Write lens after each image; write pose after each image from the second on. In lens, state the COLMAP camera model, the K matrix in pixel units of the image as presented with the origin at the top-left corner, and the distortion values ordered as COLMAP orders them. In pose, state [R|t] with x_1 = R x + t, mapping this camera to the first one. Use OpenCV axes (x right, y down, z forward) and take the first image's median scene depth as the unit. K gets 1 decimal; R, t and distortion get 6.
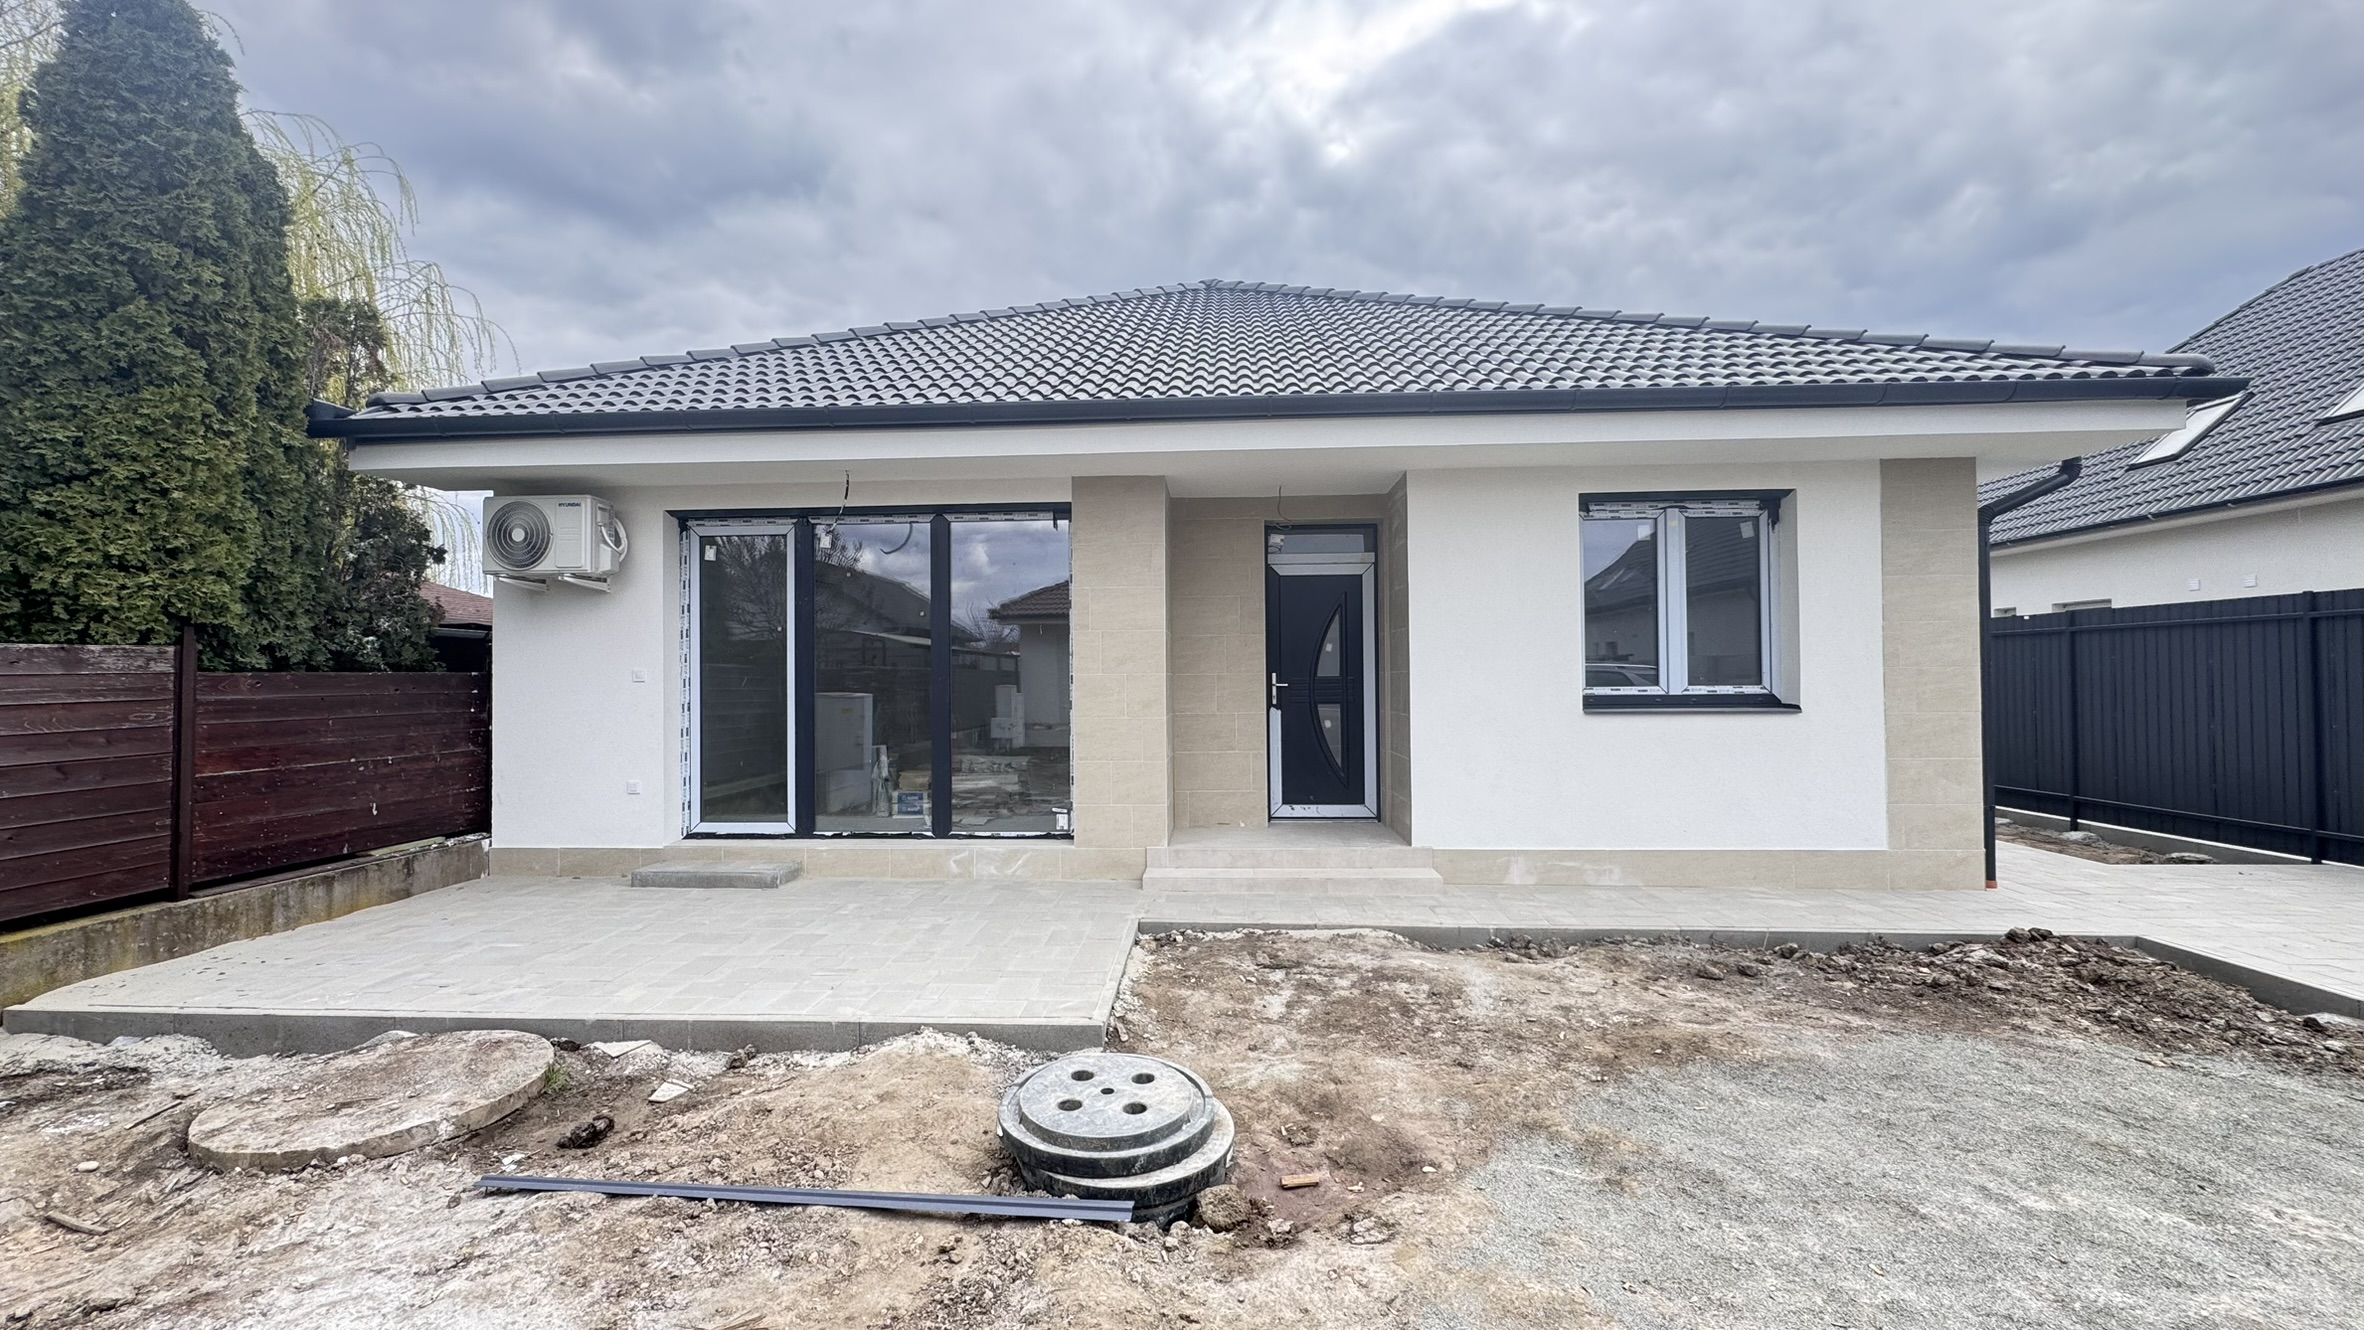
lens RADIAL K [[930.9, 0, 1177.5], [0, 930.9, 664.1], [0, 0, 1]] dist [0.001535, -0.000642]
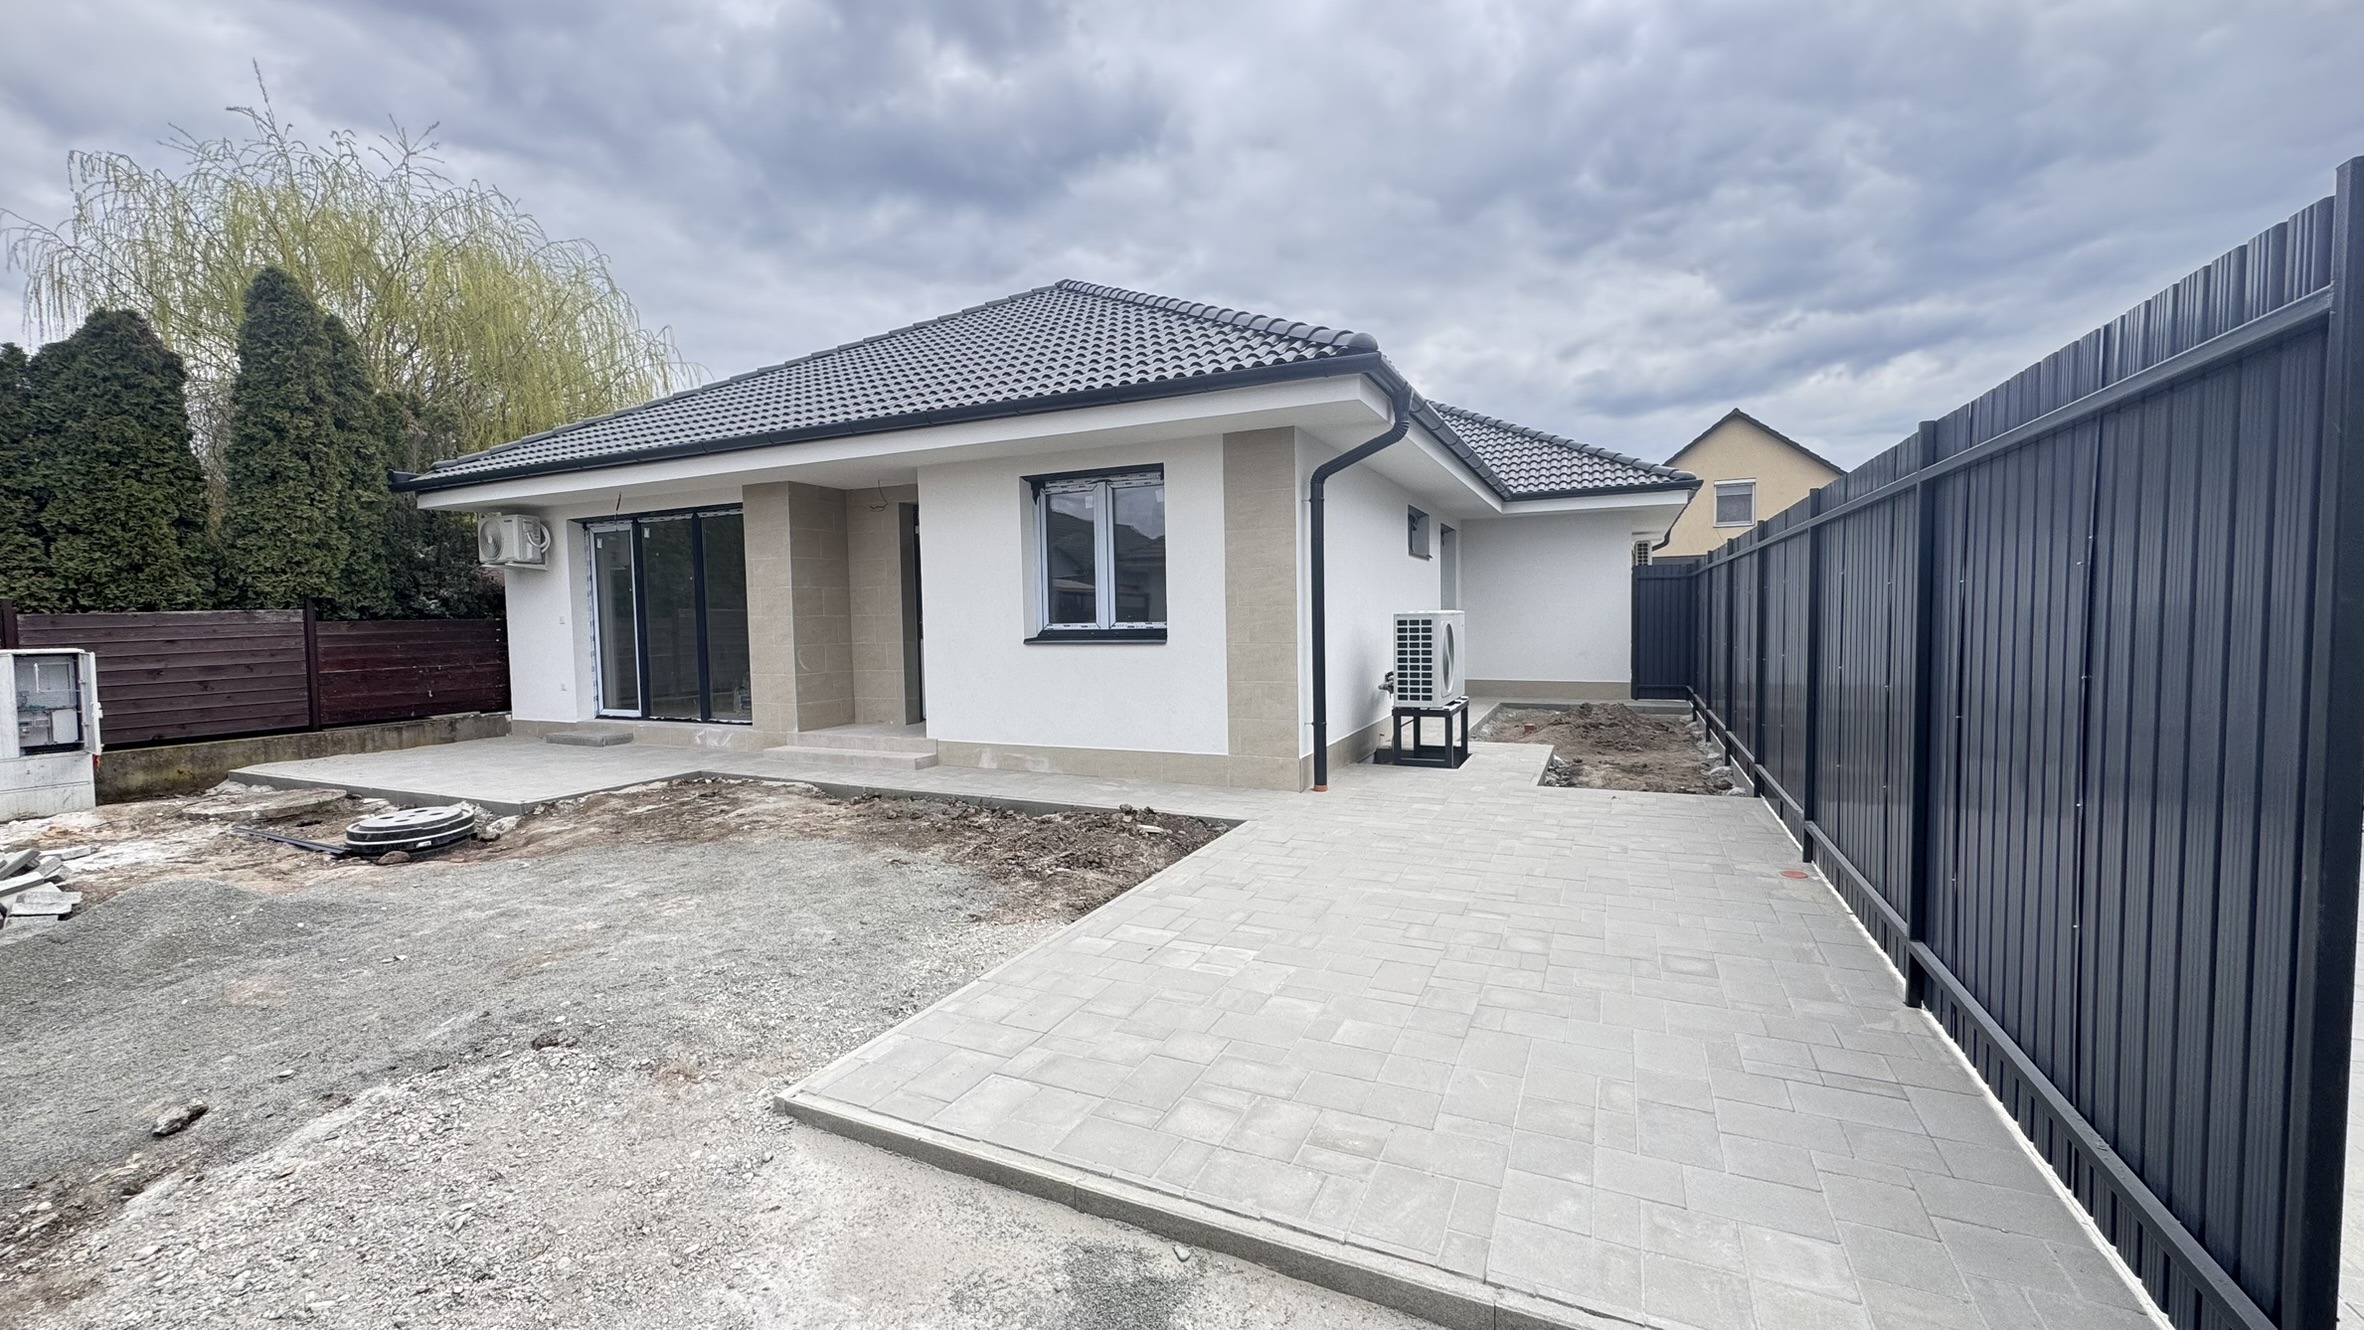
lens RADIAL K [[930.9, 0, 1172.3], [0, 930.9, 665.0], [0, 0, 1]] dist [0.001535, -0.000642]
pose [[0.929352, 0.011344, -0.369020, 1.124855], [0.017054, 0.997142, 0.073603, -0.011663], [0.368800, -0.074696, 0.926503, -0.159382]]
